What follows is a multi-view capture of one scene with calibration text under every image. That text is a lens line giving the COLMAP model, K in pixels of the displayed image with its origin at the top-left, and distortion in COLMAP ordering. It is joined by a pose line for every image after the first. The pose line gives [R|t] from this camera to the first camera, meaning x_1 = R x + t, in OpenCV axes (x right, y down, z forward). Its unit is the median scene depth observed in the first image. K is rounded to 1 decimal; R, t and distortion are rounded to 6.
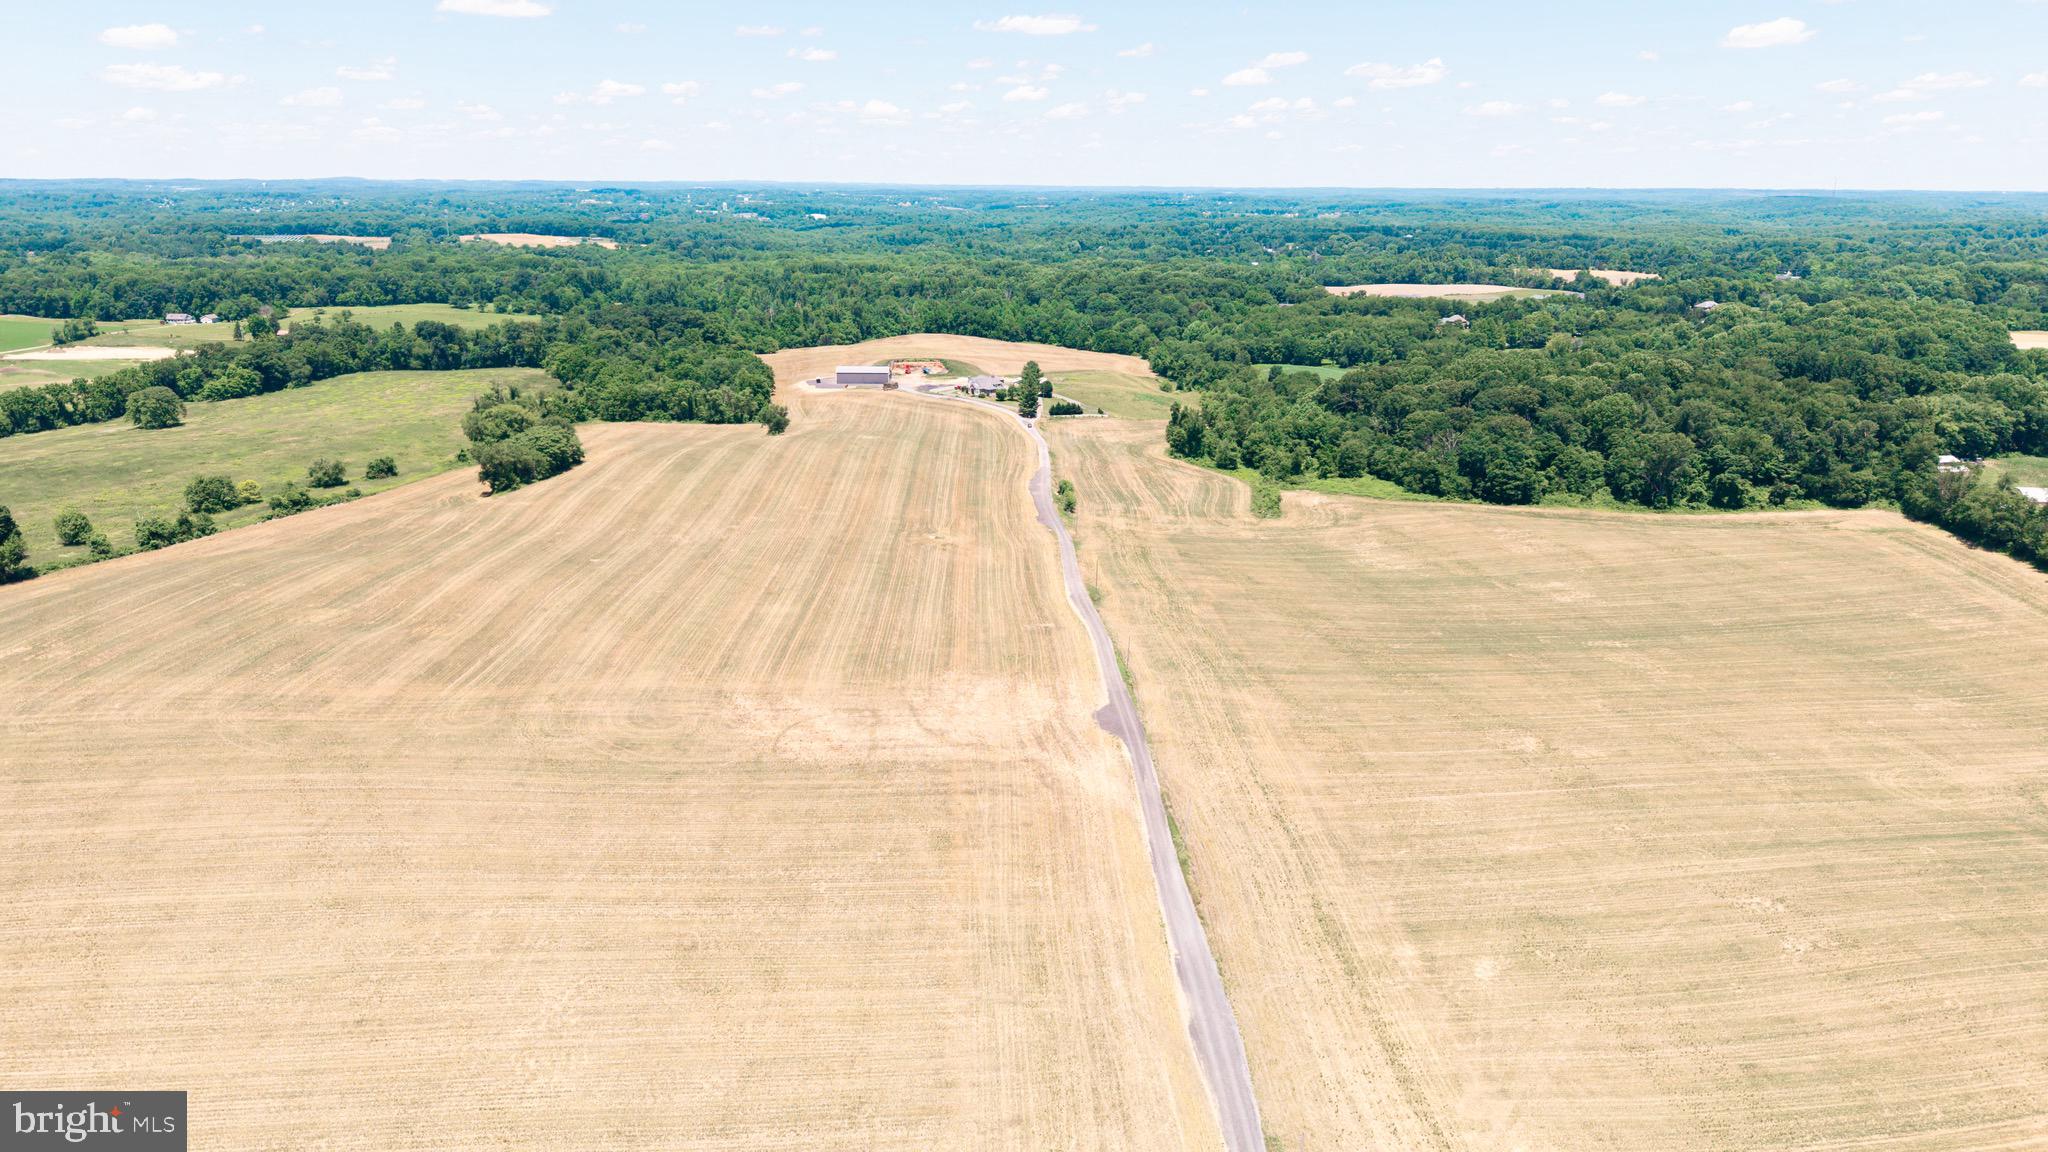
lens RADIAL K [[1367.2, 0, 1028.6], [0, 1367.2, 571.2], [0, 0, 1]] dist [0.036691, -0.042858]
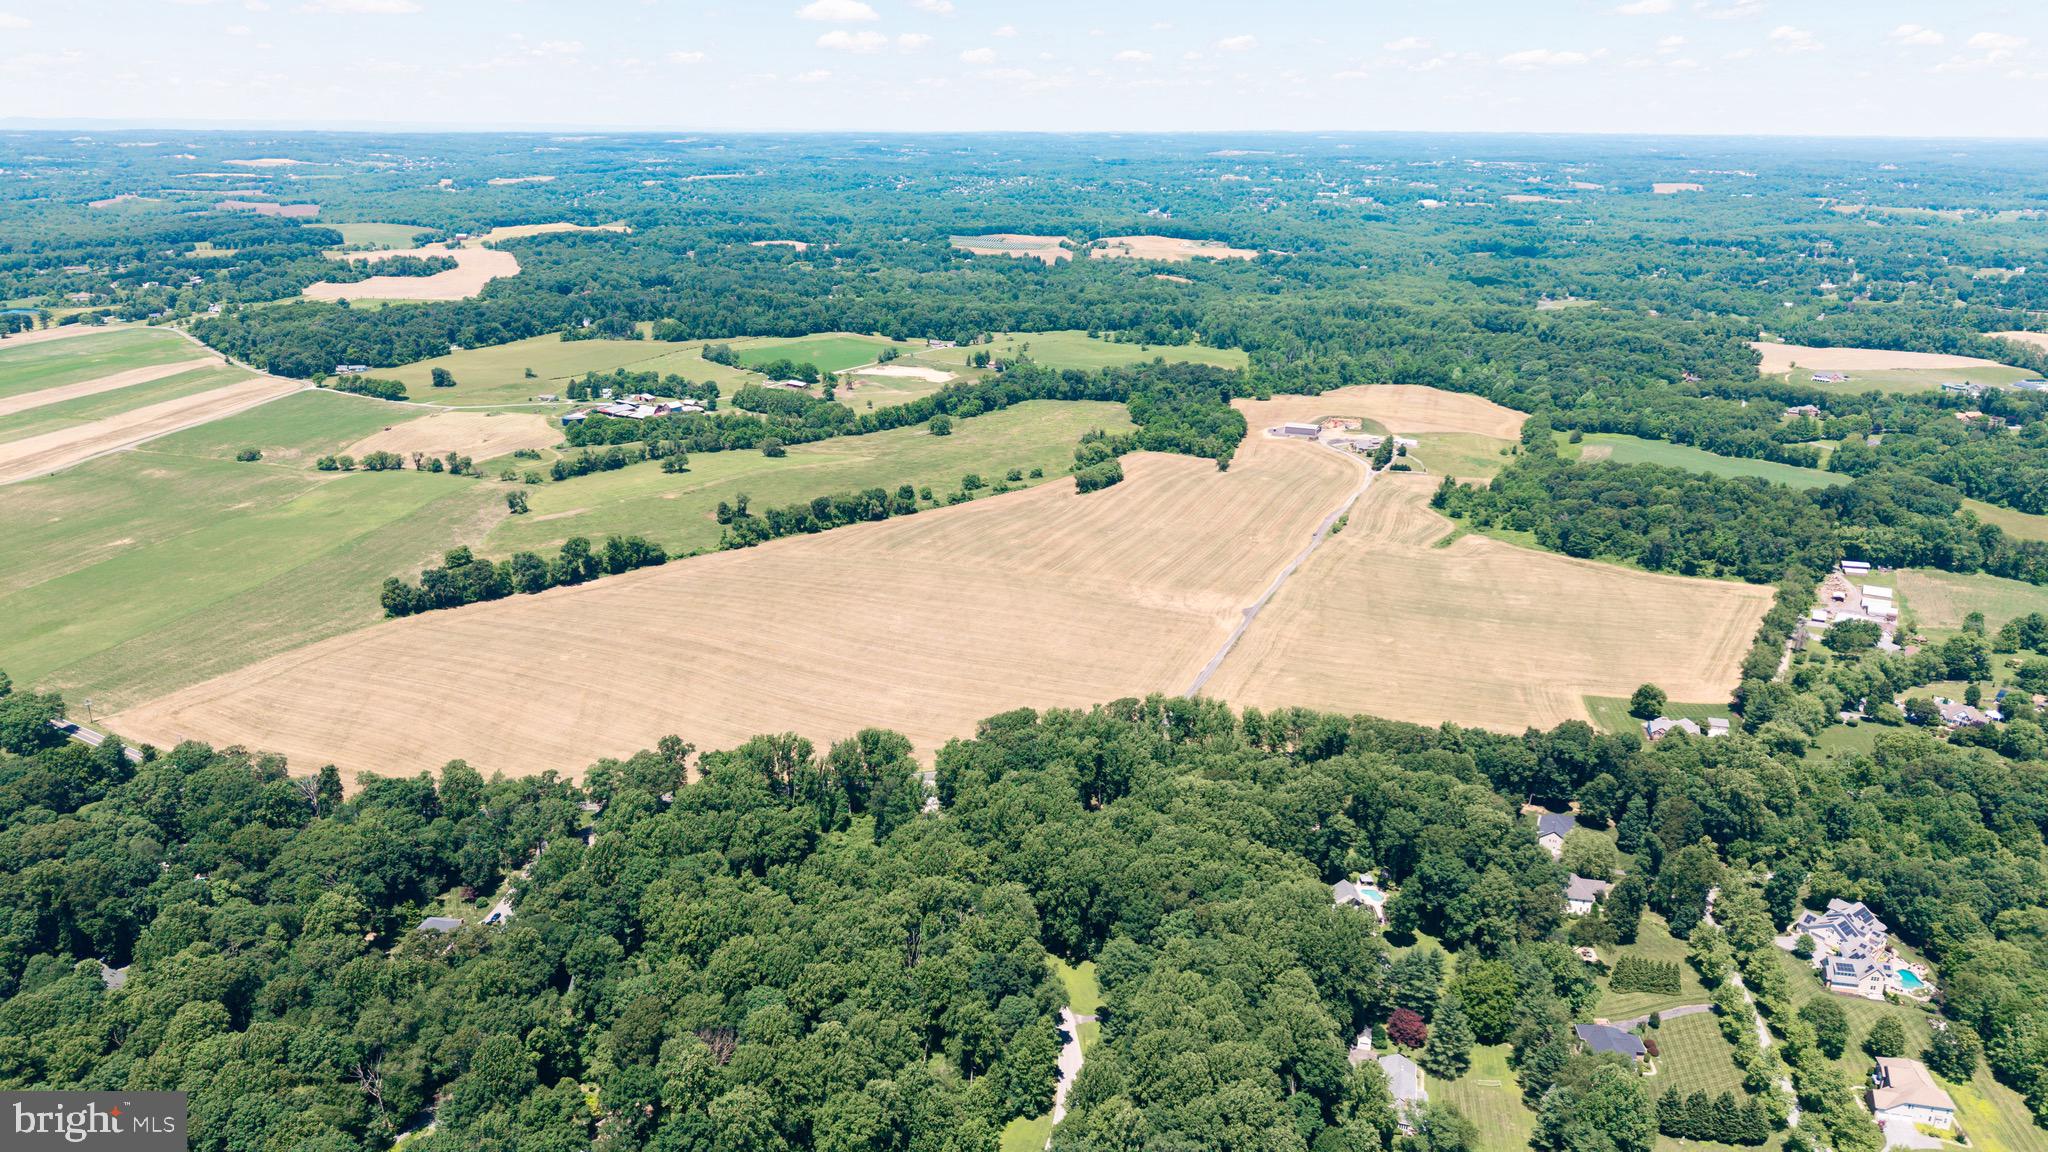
lens RADIAL K [[1367.2, 0, 1016.9], [0, 1367.2, 588.5], [0, 0, 1]] dist [0.036691, -0.042858]
pose [[0.898147, 0.140812, -0.416537, 0.408719], [-0.120278, 0.989881, 0.075286, -0.050727], [0.422924, -0.017518, 0.905996, -0.931278]]
